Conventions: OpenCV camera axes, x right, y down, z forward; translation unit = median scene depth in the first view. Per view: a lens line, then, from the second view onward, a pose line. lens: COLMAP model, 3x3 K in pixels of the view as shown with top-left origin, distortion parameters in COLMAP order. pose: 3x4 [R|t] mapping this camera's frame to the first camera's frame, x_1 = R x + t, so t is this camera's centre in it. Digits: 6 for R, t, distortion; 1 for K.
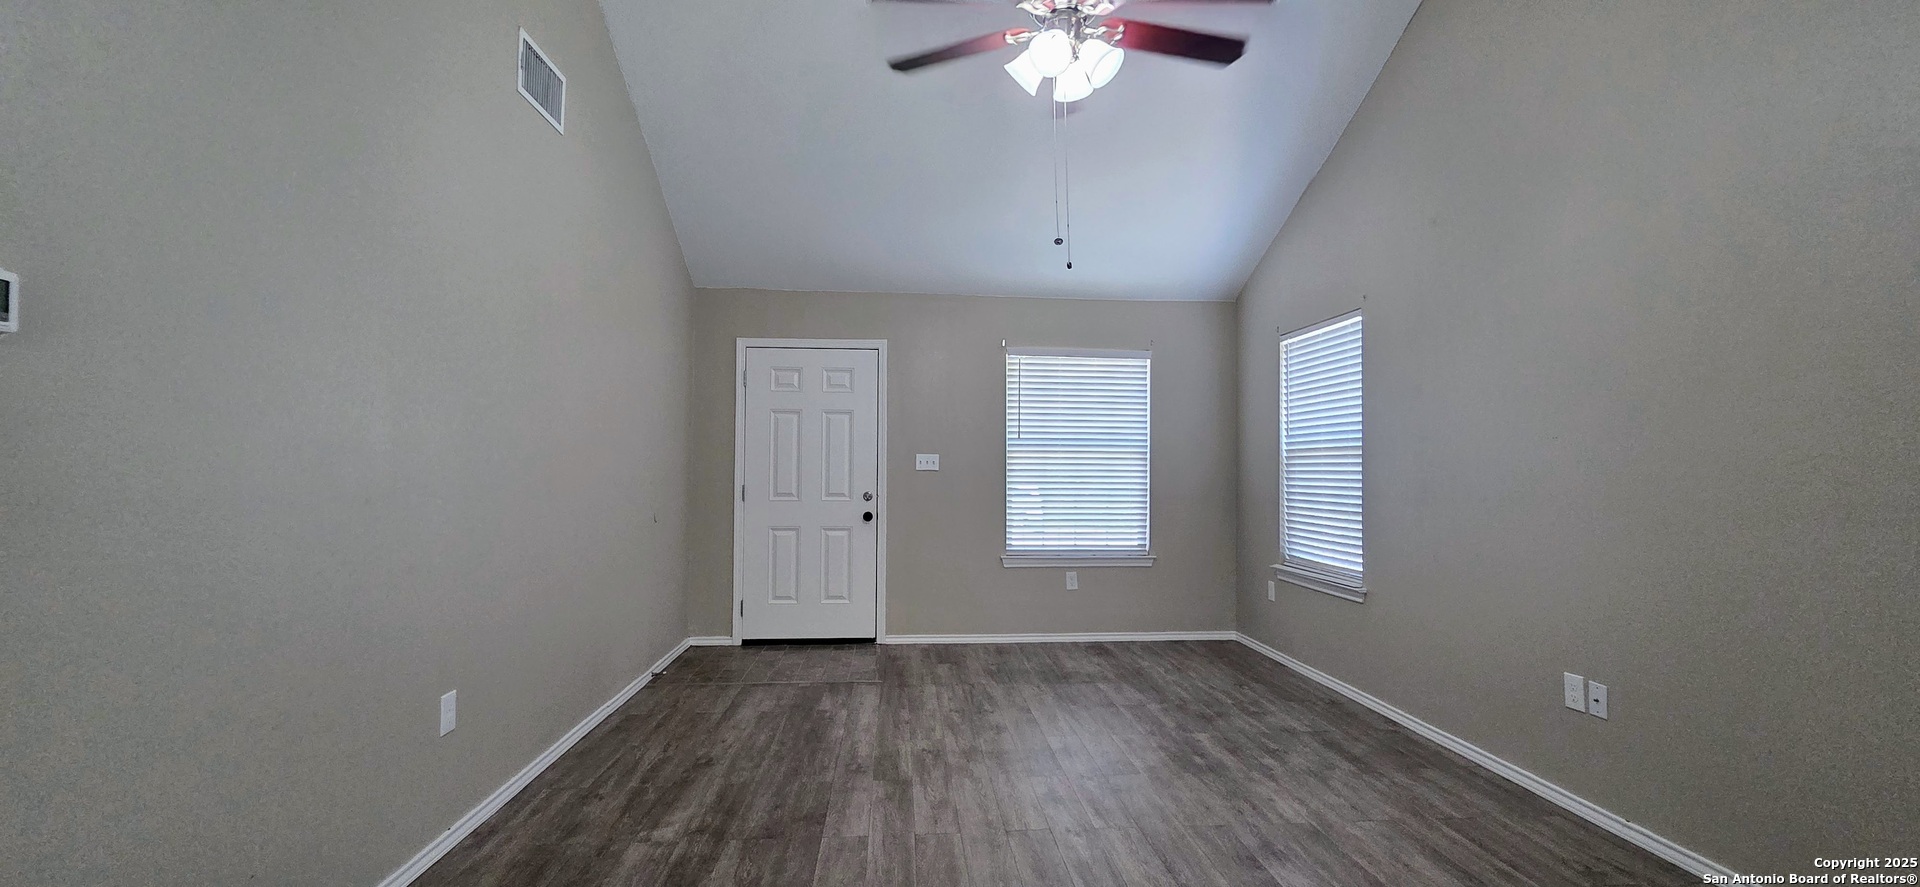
lens RADIAL K [[782.9, 0, 967.1], [0, 782.9, 443.2], [0, 0, 1]] dist [-0.001374, -0.000105]
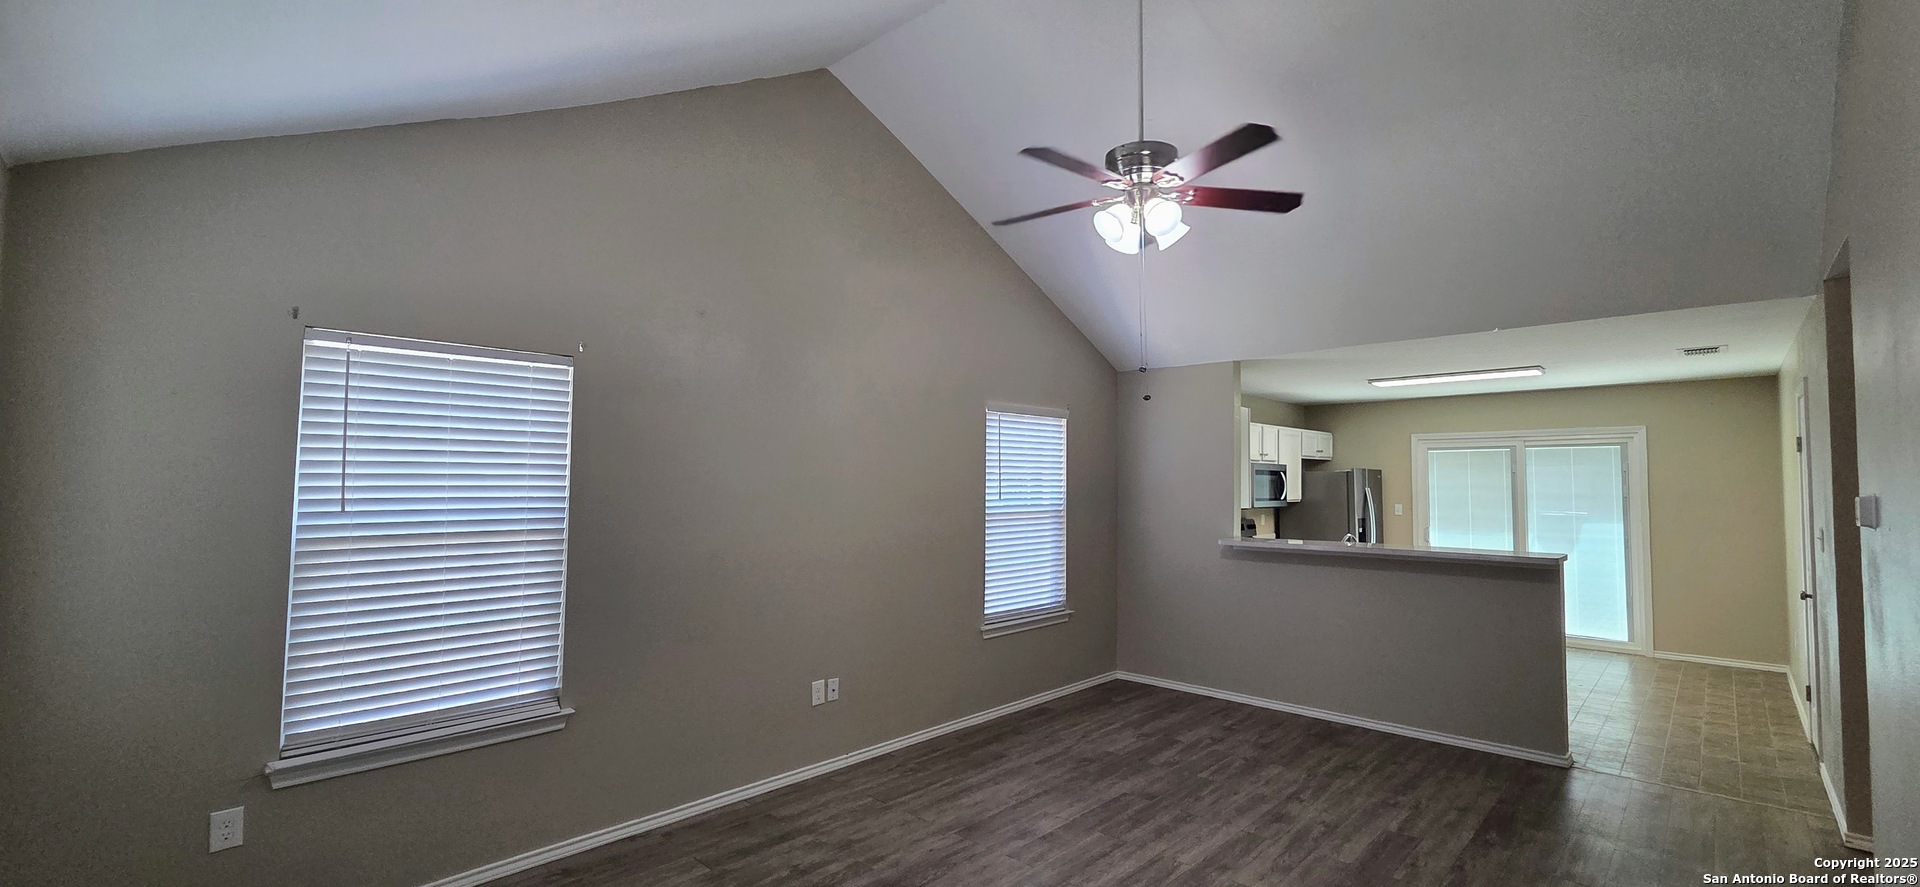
lens RADIAL K [[782.9, 0, 954.1], [0, 782.9, 451.2], [0, 0, 1]] dist [-0.001374, -0.000105]
pose [[-0.649439, 0.027130, 0.759930, -0.312284], [-0.025827, 0.998000, -0.057700, -0.035013], [-0.759975, -0.057099, -0.647439, 1.061923]]
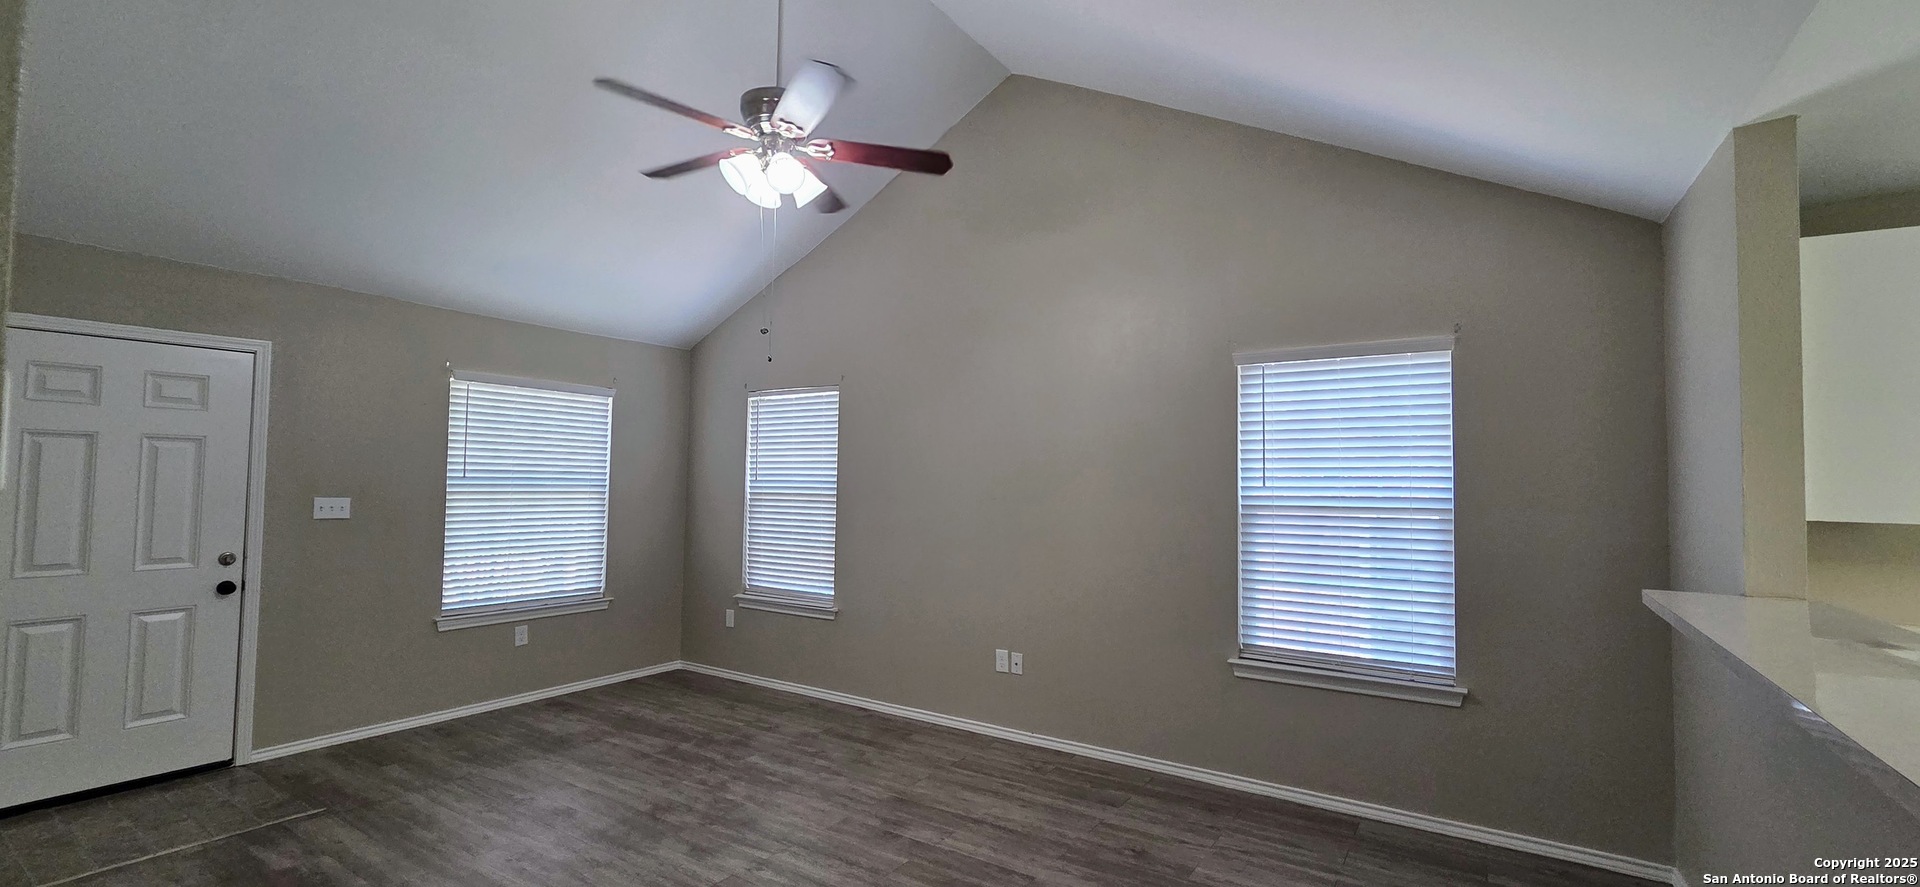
lens RADIAL K [[782.9, 0, 963.5], [0, 782.9, 445.5], [0, 0, 1]] dist [-0.001374, -0.000105]
pose [[0.619564, 0.038759, 0.783989, -0.313467], [-0.032662, 0.999188, -0.023587, -0.045611], [-0.784267, -0.010993, 0.620327, 0.050708]]
